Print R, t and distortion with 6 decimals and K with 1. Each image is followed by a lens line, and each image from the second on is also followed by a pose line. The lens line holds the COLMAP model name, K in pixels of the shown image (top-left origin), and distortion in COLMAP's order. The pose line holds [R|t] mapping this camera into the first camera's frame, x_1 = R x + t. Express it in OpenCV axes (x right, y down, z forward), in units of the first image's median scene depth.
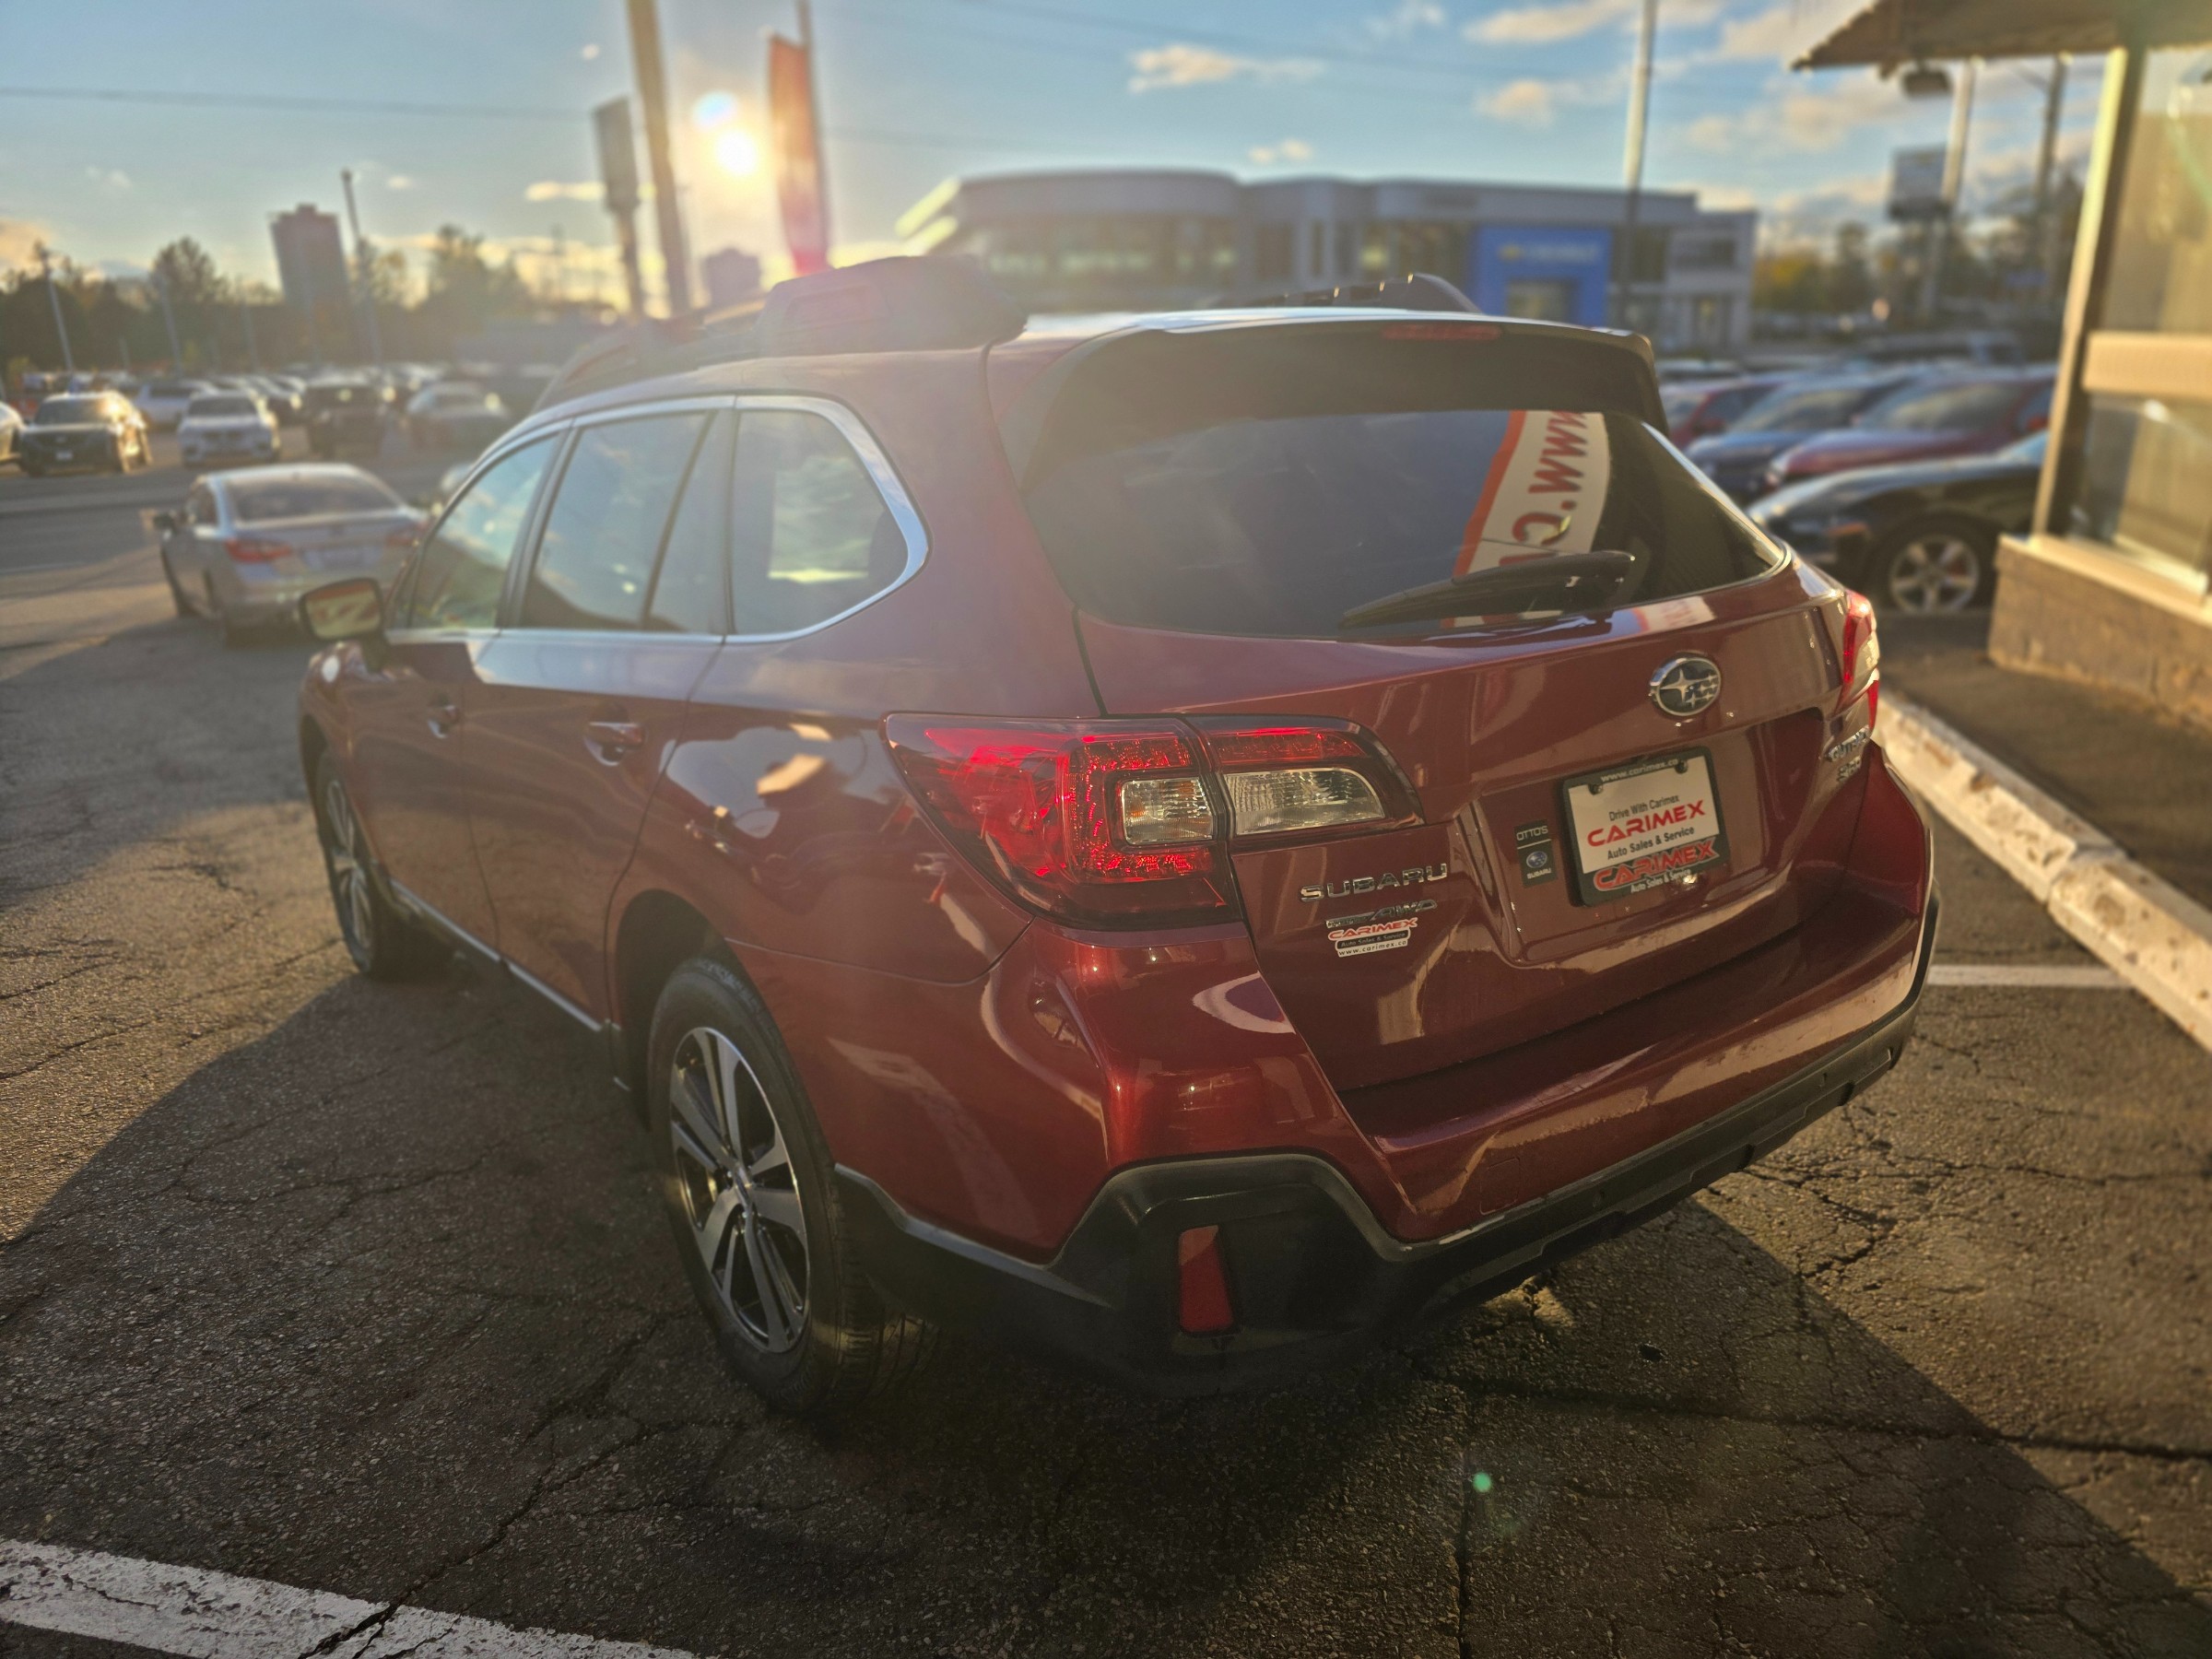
lens RADIAL K [[1486.9, 0, 1106.0], [0, 1486.9, 829.5], [0, 0, 1]] dist [0.094878, -0.098924]
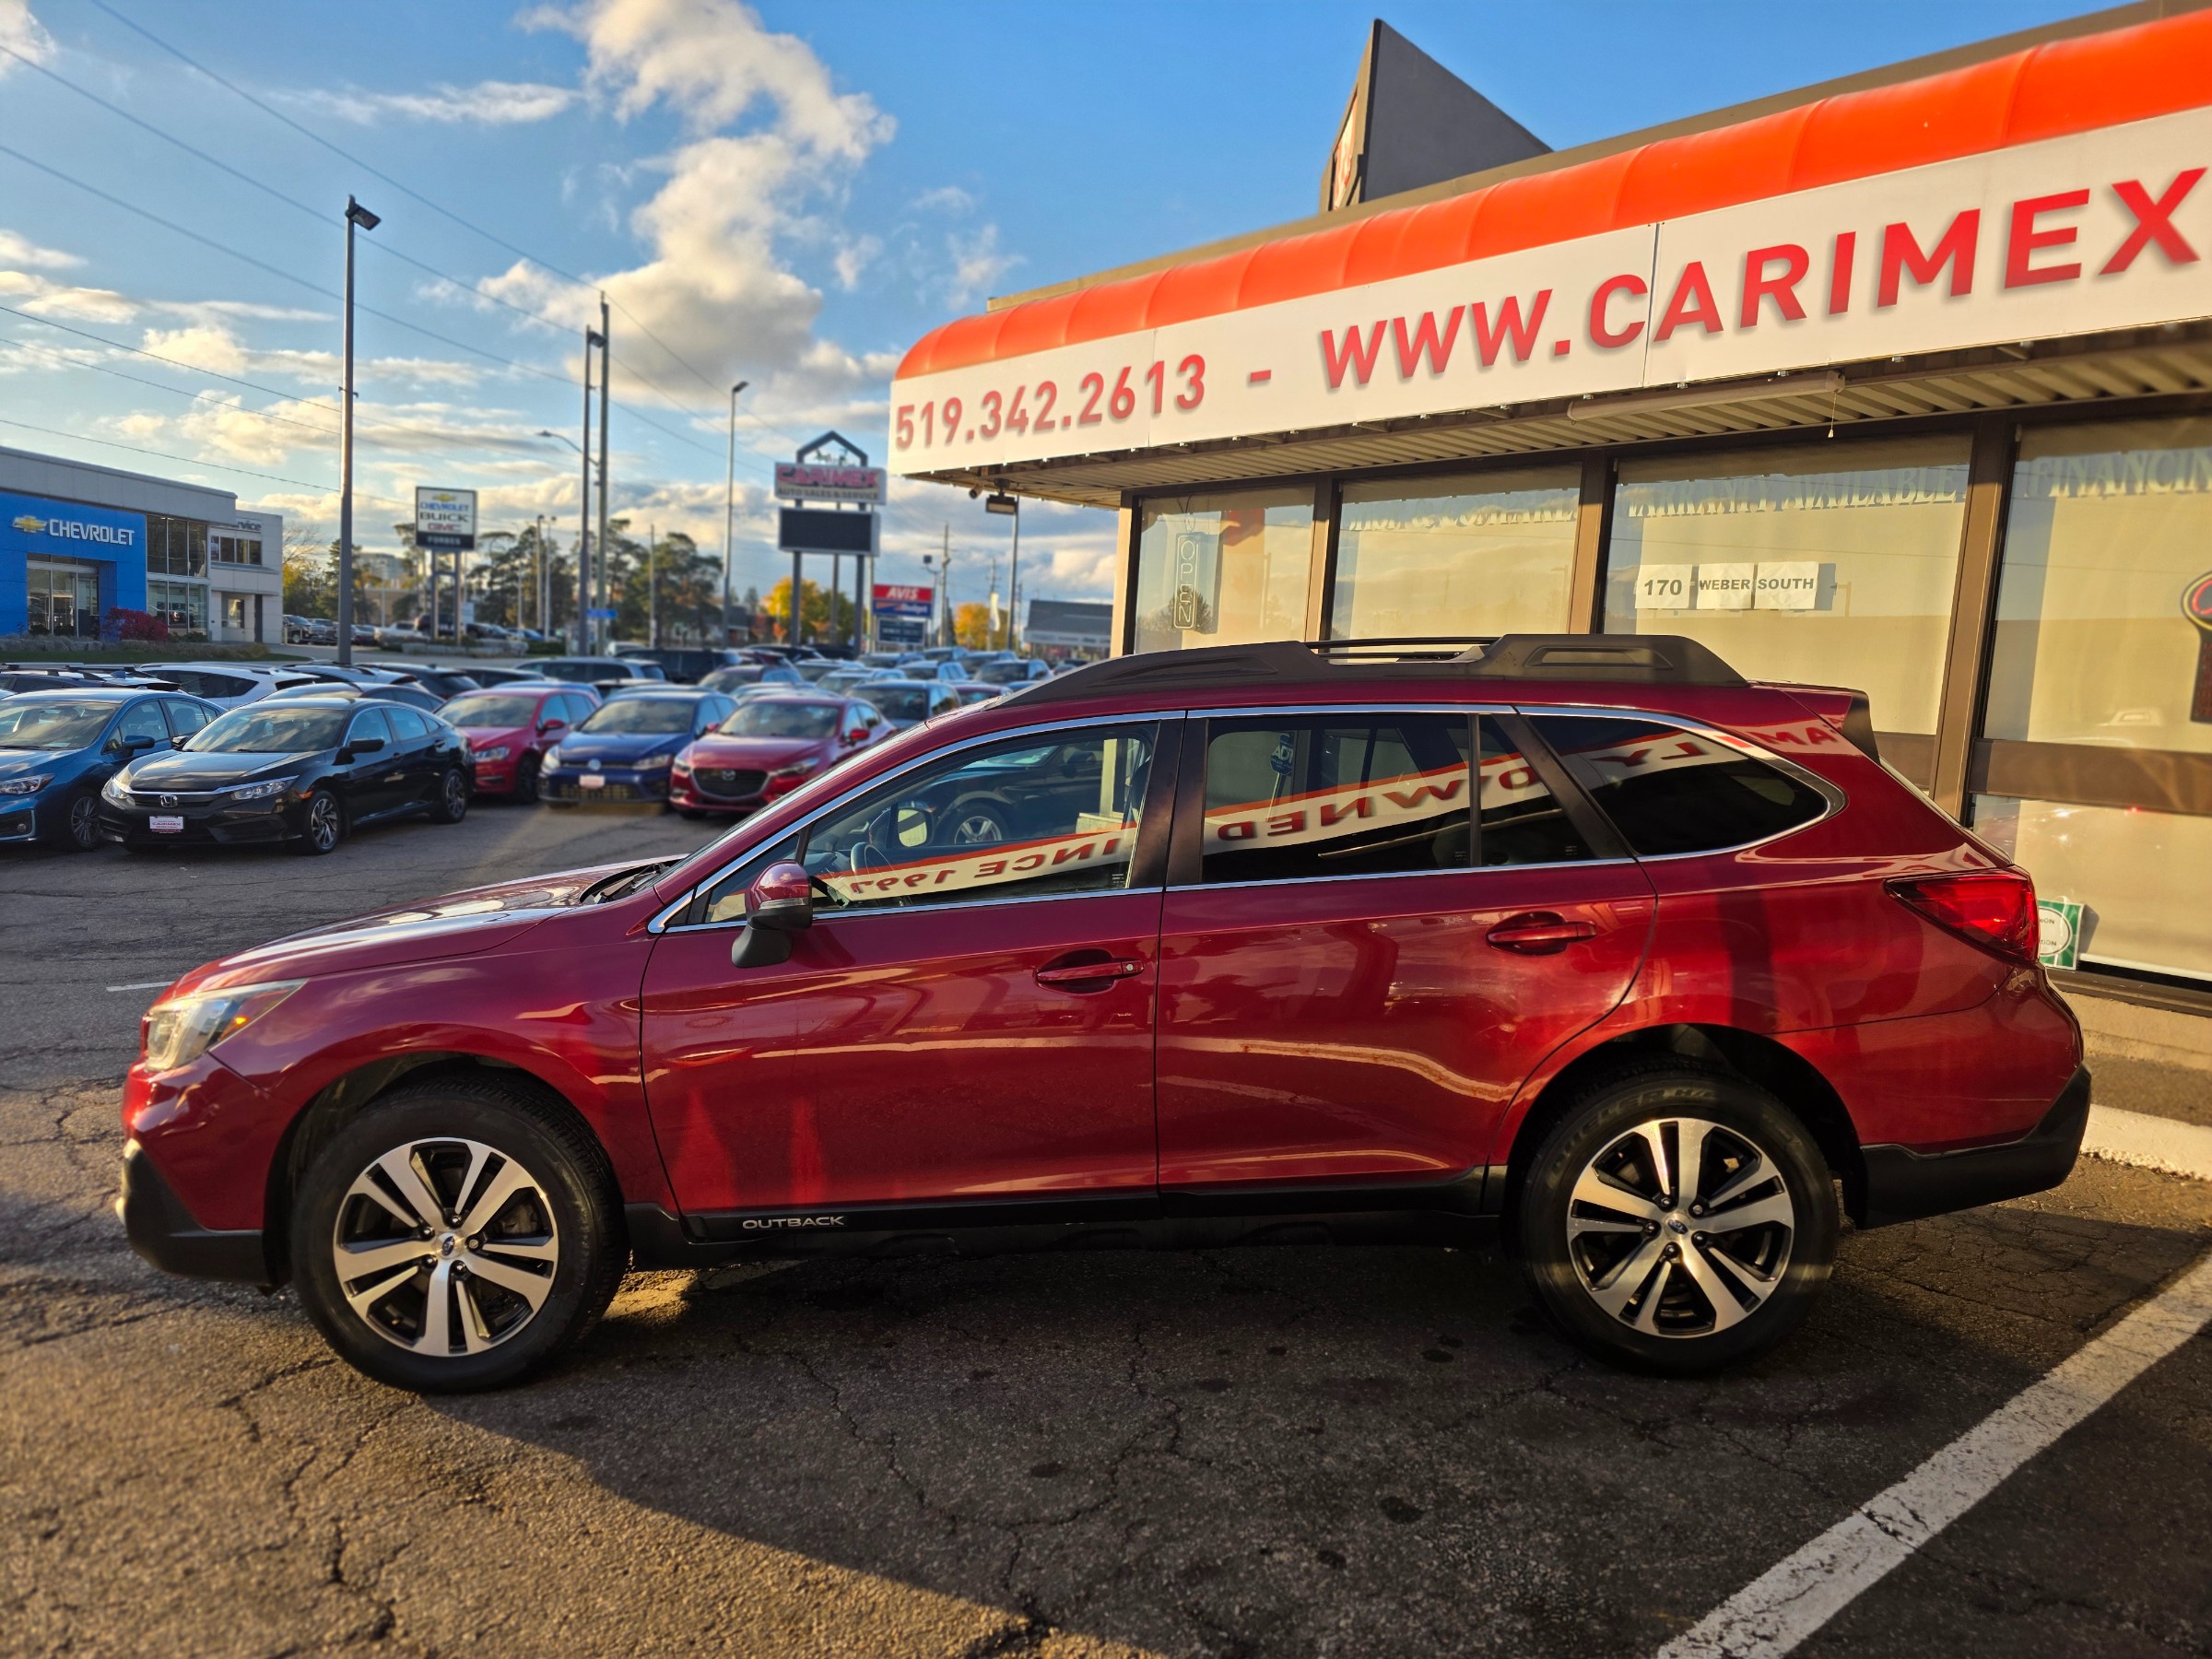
lens RADIAL K [[1486.9, 0, 1106.0], [0, 1486.9, 829.5], [0, 0, 1]] dist [0.094878, -0.098924]
pose [[0.606966, -0.023751, 0.794373, -1.995550], [0.176236, 0.978689, -0.105396, -0.098060], [-0.774941, 0.203969, 0.598217, 0.541355]]
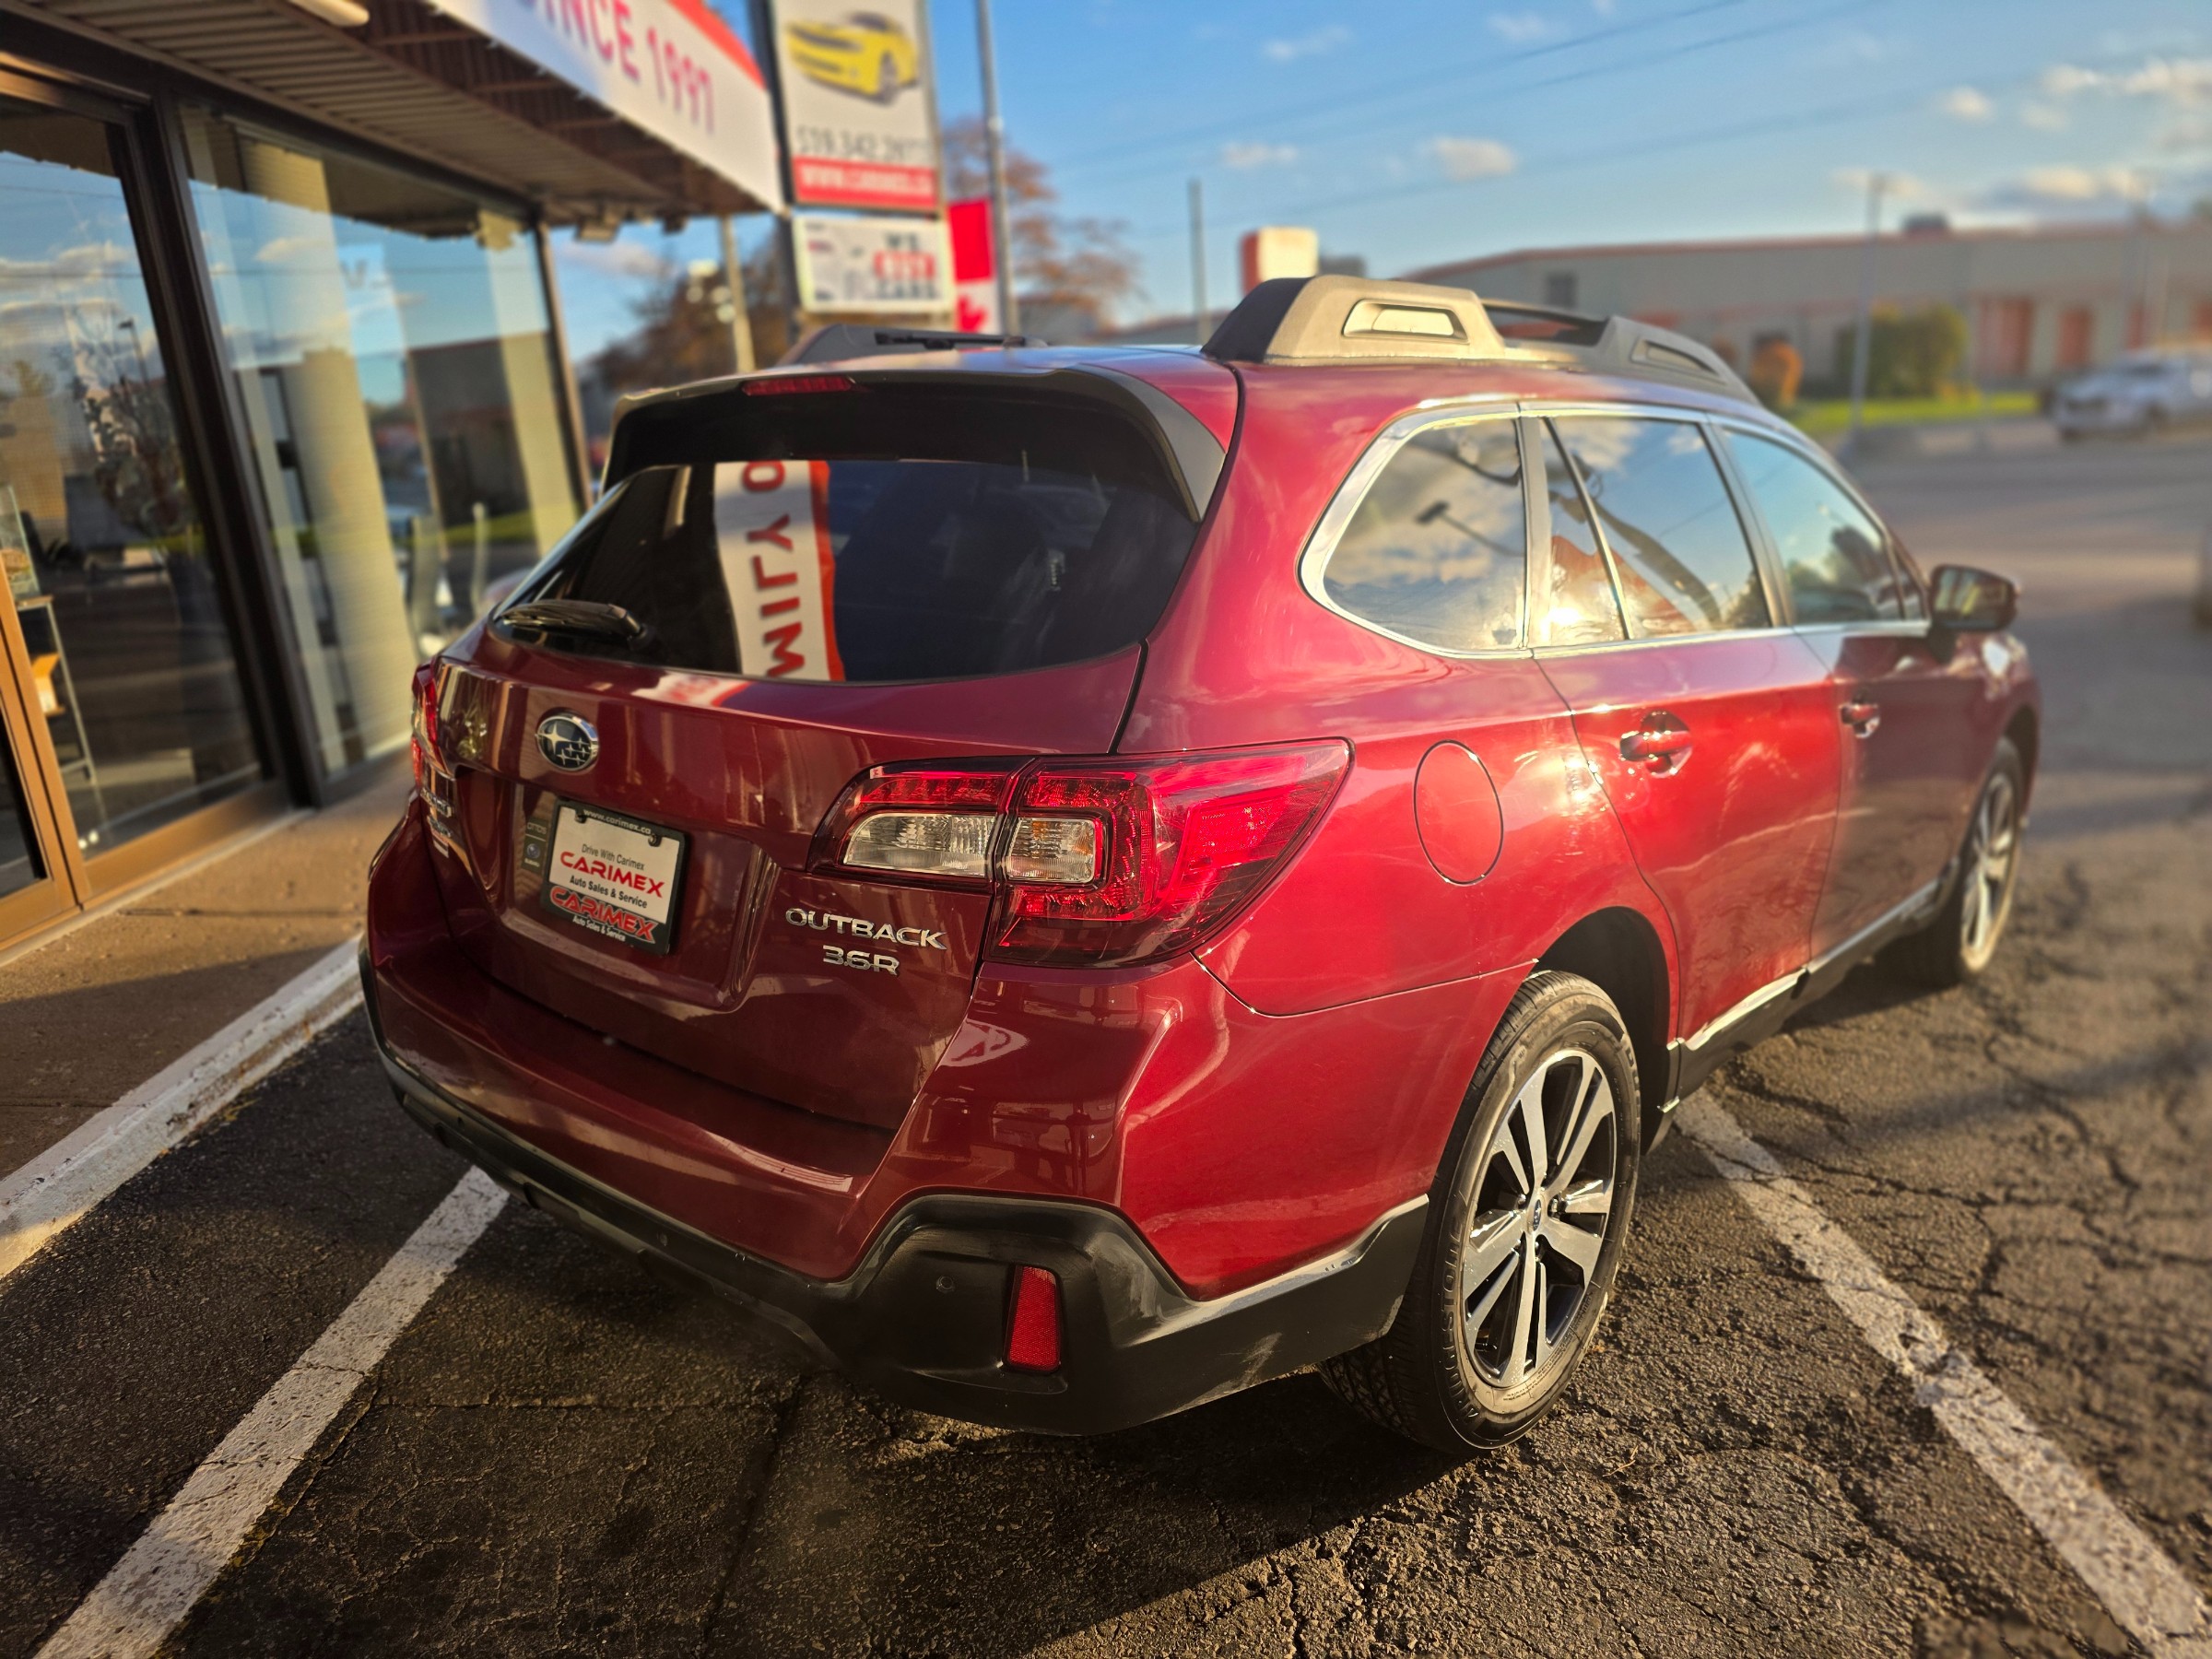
lens RADIAL K [[1538.1, 0, 1054.6], [0, 1538.1, 839.2], [0, 0, 1]] dist [0.006610, -0.022747]
pose [[0.170413, 0.273515, -0.946651, 1.360911], [-0.236601, 0.943956, 0.230145, -0.330713], [0.956546, 0.184759, 0.225576, 1.011930]]
